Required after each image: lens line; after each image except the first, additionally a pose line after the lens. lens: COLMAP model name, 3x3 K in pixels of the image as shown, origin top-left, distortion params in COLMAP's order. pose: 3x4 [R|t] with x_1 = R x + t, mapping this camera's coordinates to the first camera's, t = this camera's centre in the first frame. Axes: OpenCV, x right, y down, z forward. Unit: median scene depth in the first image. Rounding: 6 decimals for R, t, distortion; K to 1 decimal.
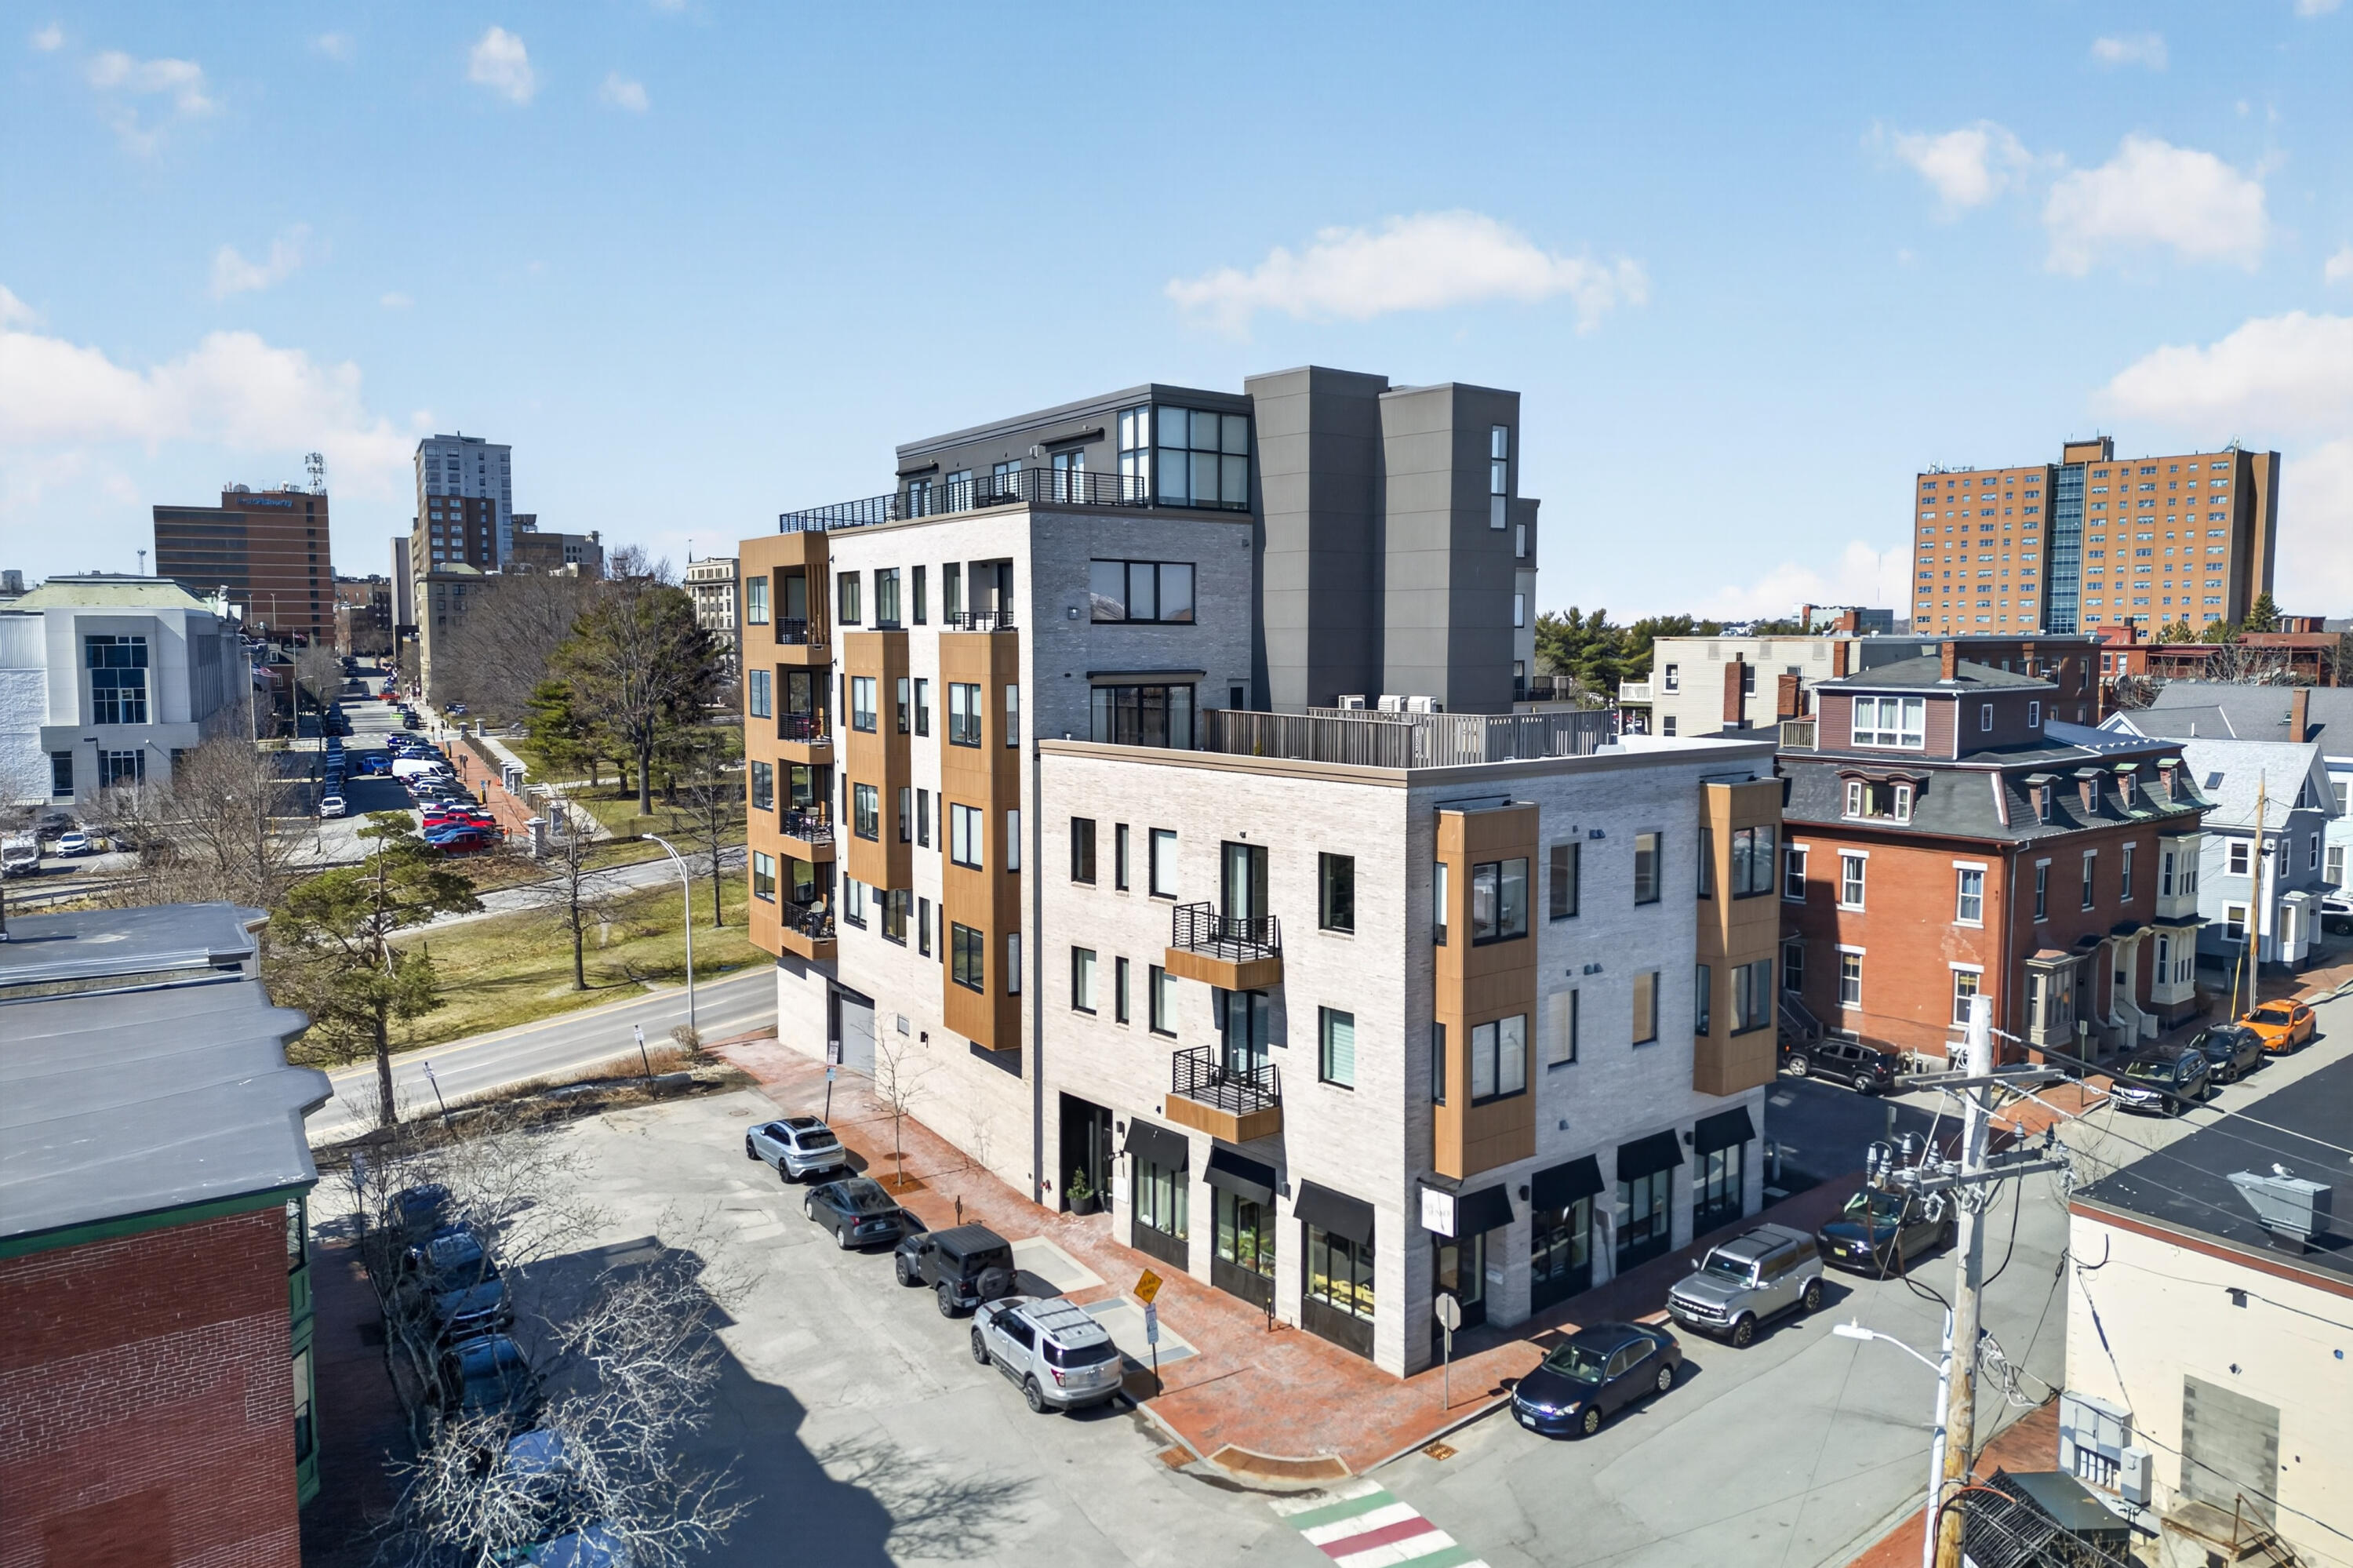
lens RADIAL K [[1693.7, 0, 1176.5], [0, 1693.7, 784.0], [0, 0, 1]] dist [0.108210, -0.066727]
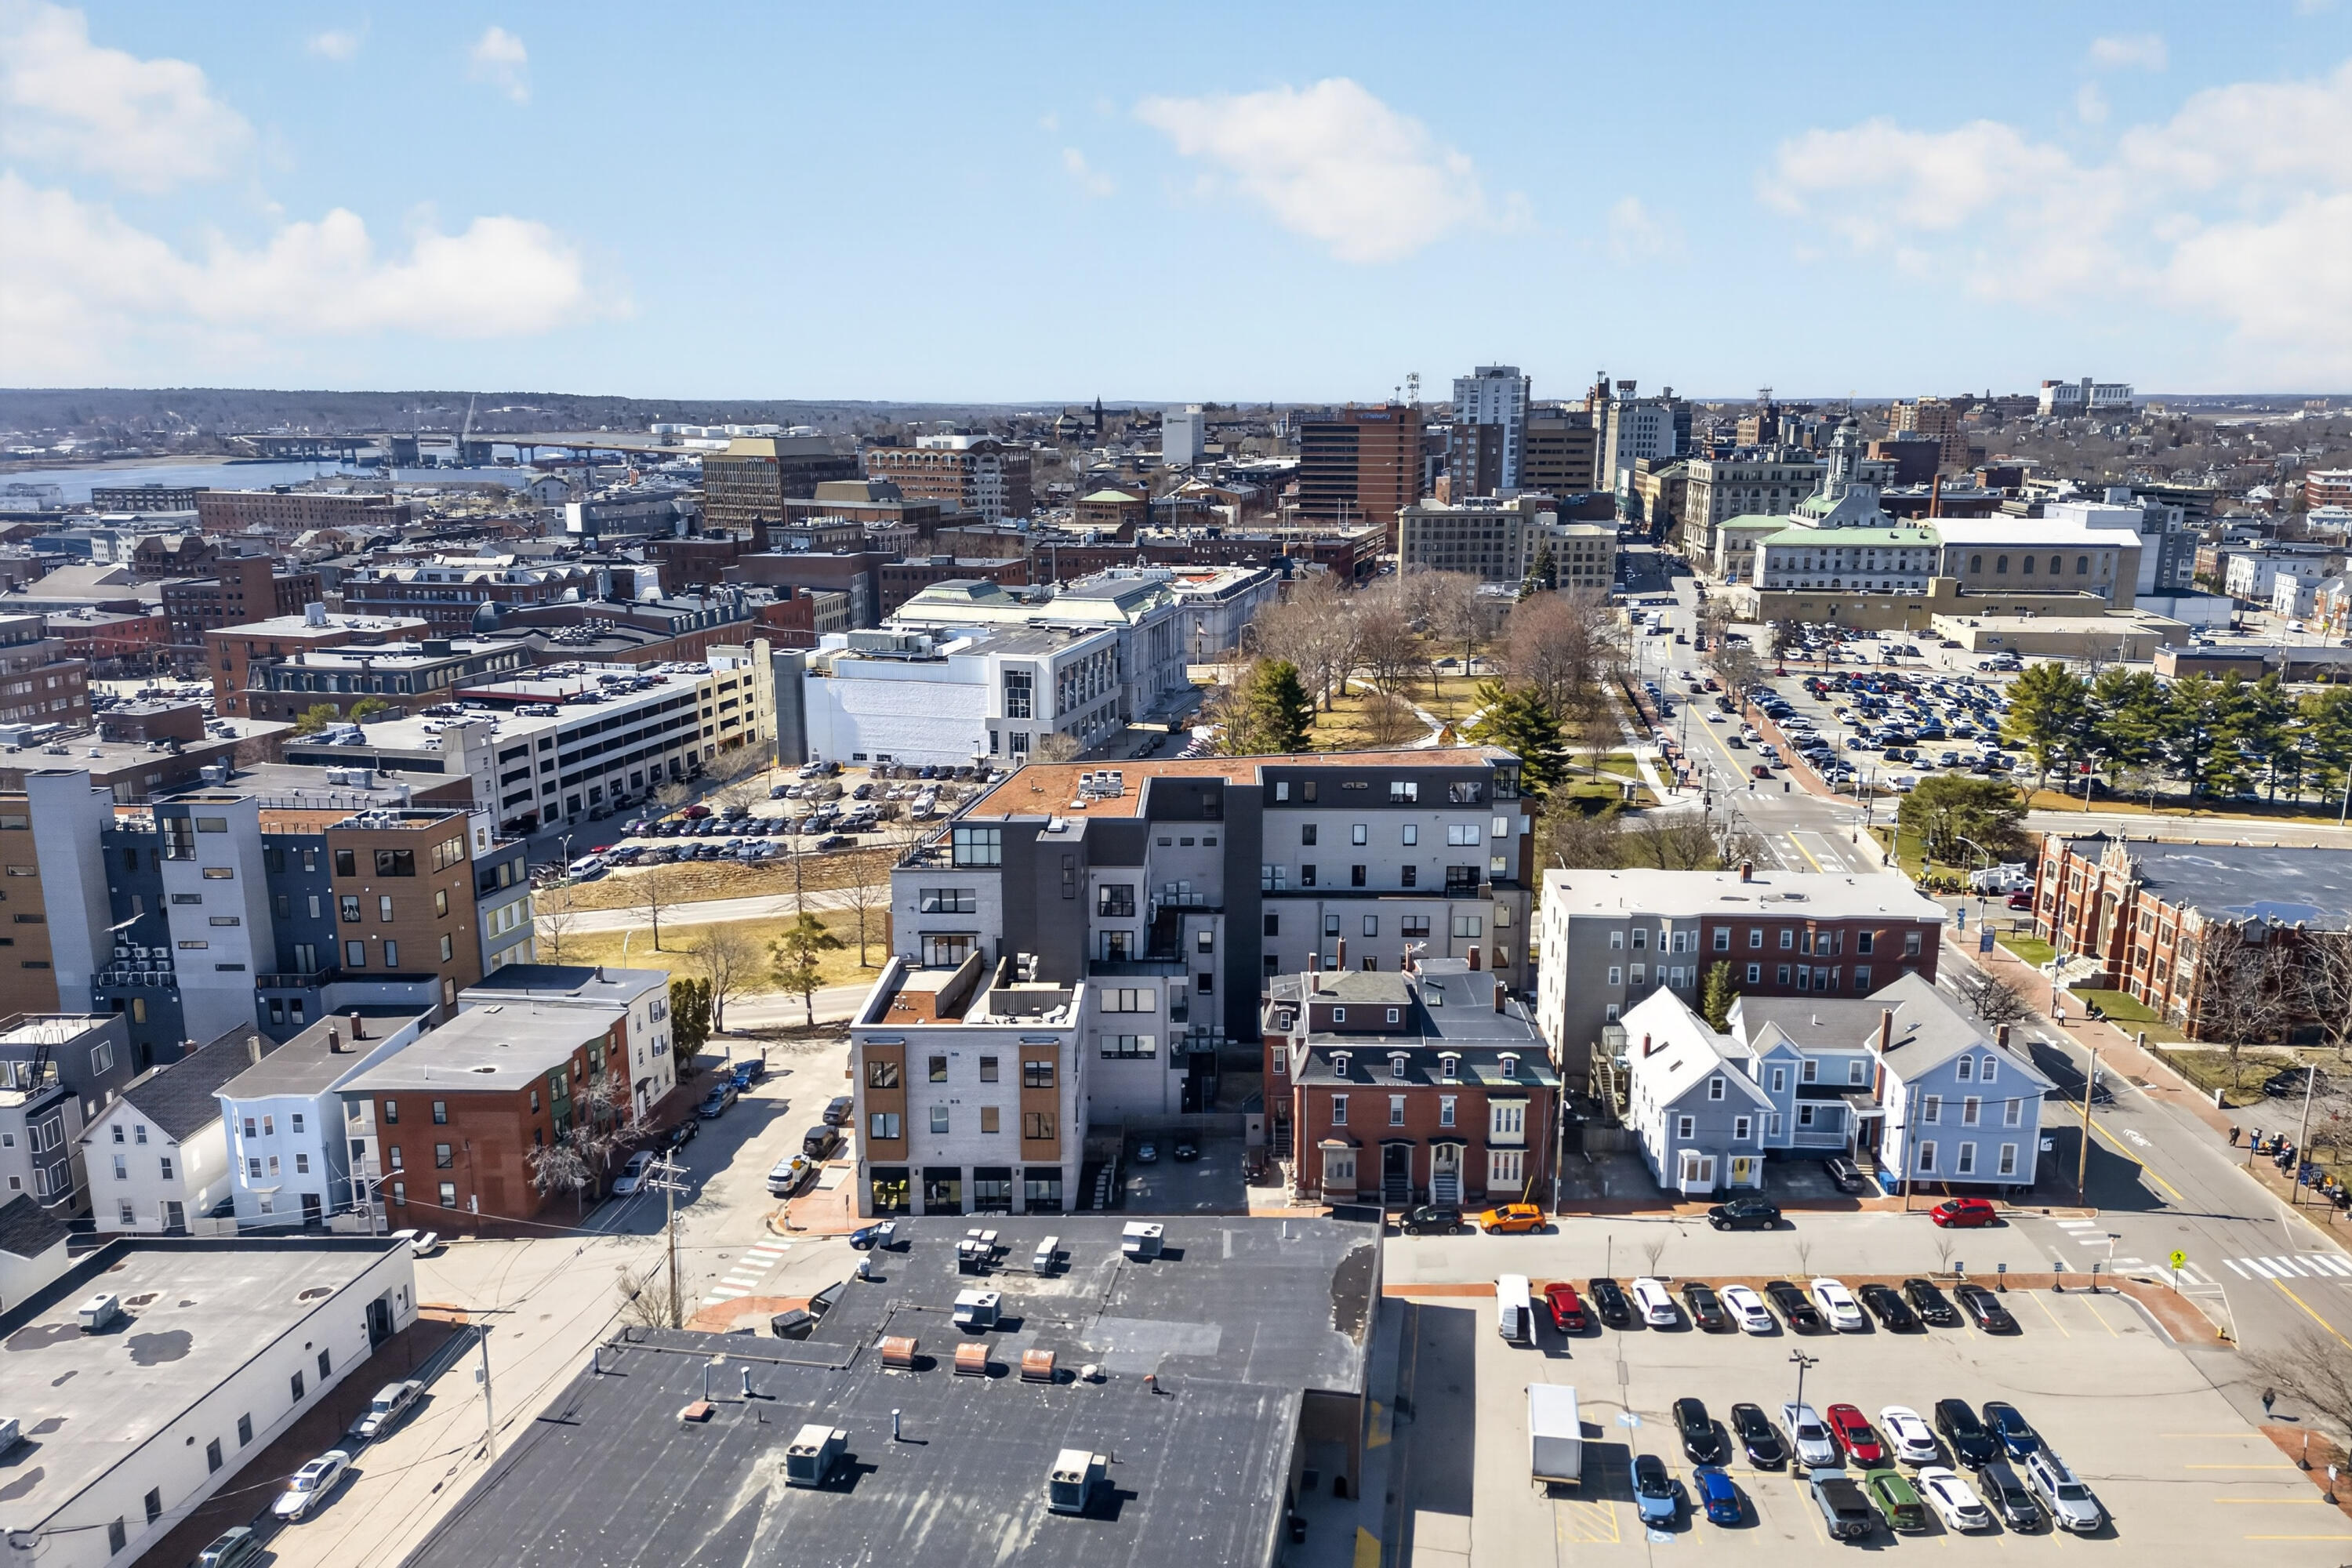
lens RADIAL K [[1657.3, 0, 1209.1], [0, 1657.3, 778.7], [0, 0, 1]] dist [0.110075, -0.125209]
pose [[0.768491, 0.146050, -0.622970, 0.671021], [-0.059400, 0.985682, 0.157808, -0.265902], [0.637098, -0.084269, 0.766163, -0.234466]]
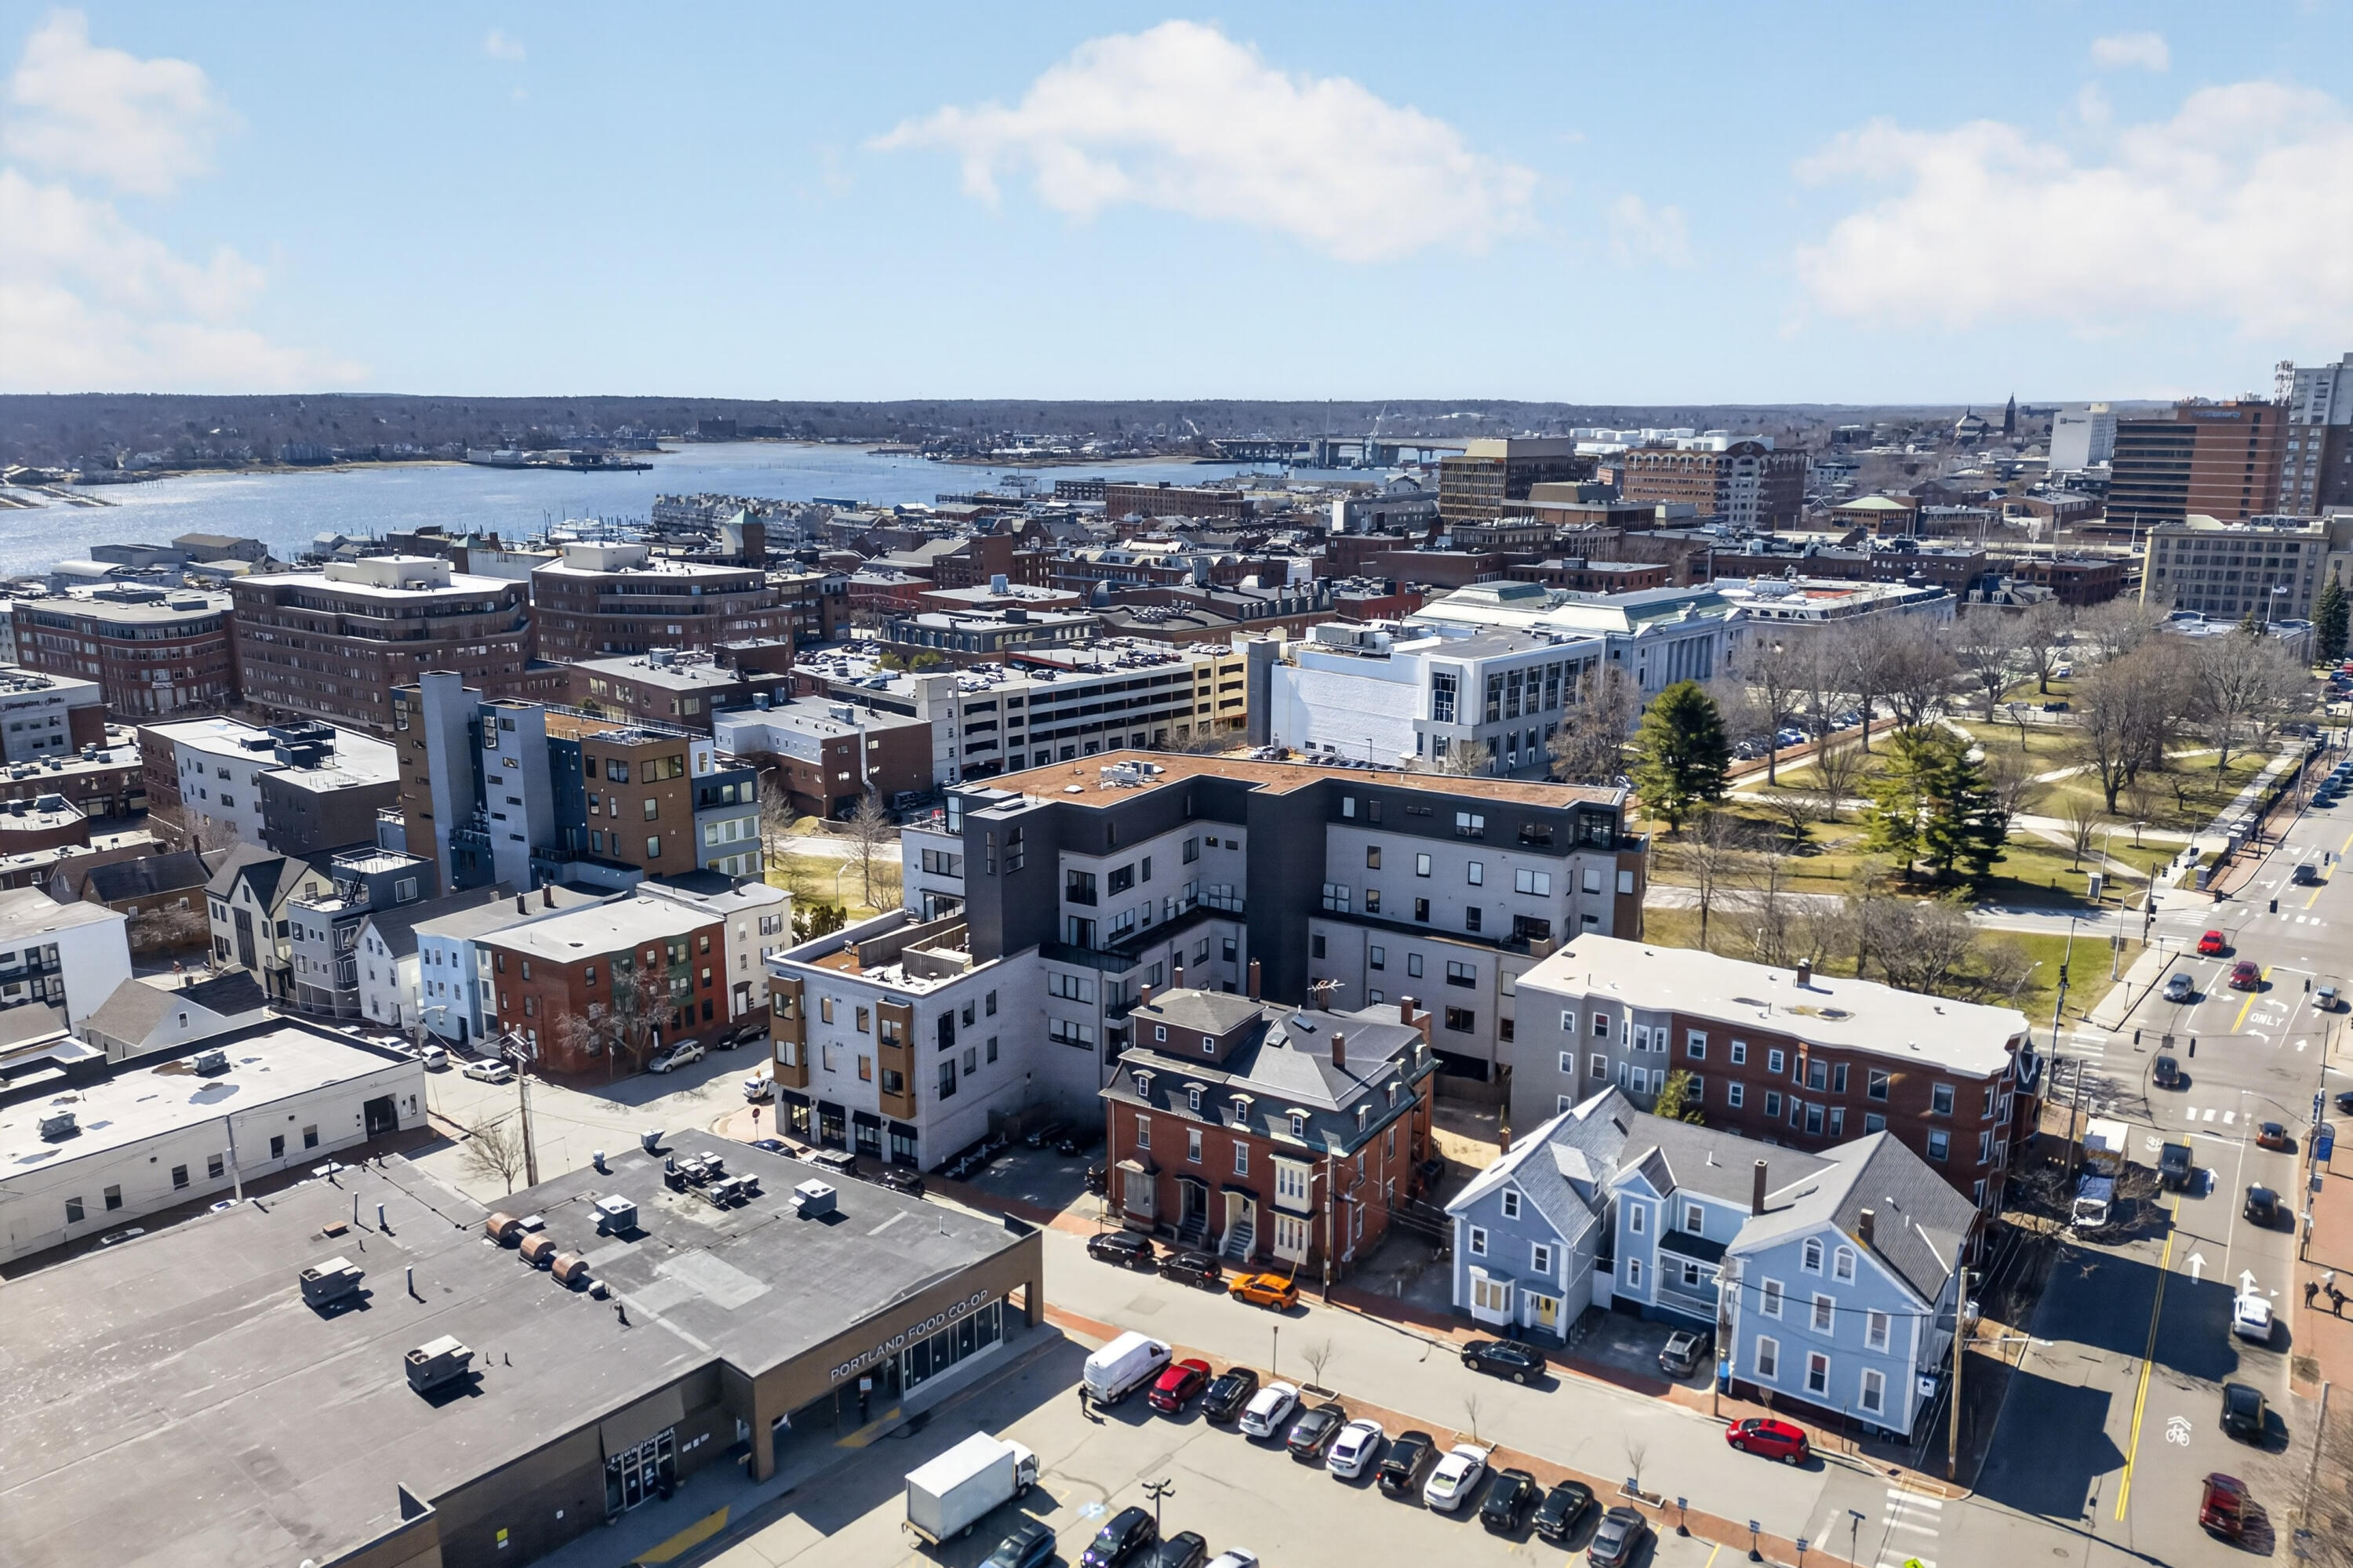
lens RADIAL K [[1658.1, 0, 1209.6], [0, 1658.1, 778.7], [0, 0, 1]] dist [0.110075, -0.125209]
pose [[0.324794, 0.211814, -0.921761, 0.934667], [-0.085253, 0.977189, 0.194511, -0.296656], [0.941935, 0.015407, 0.335443, 0.195629]]
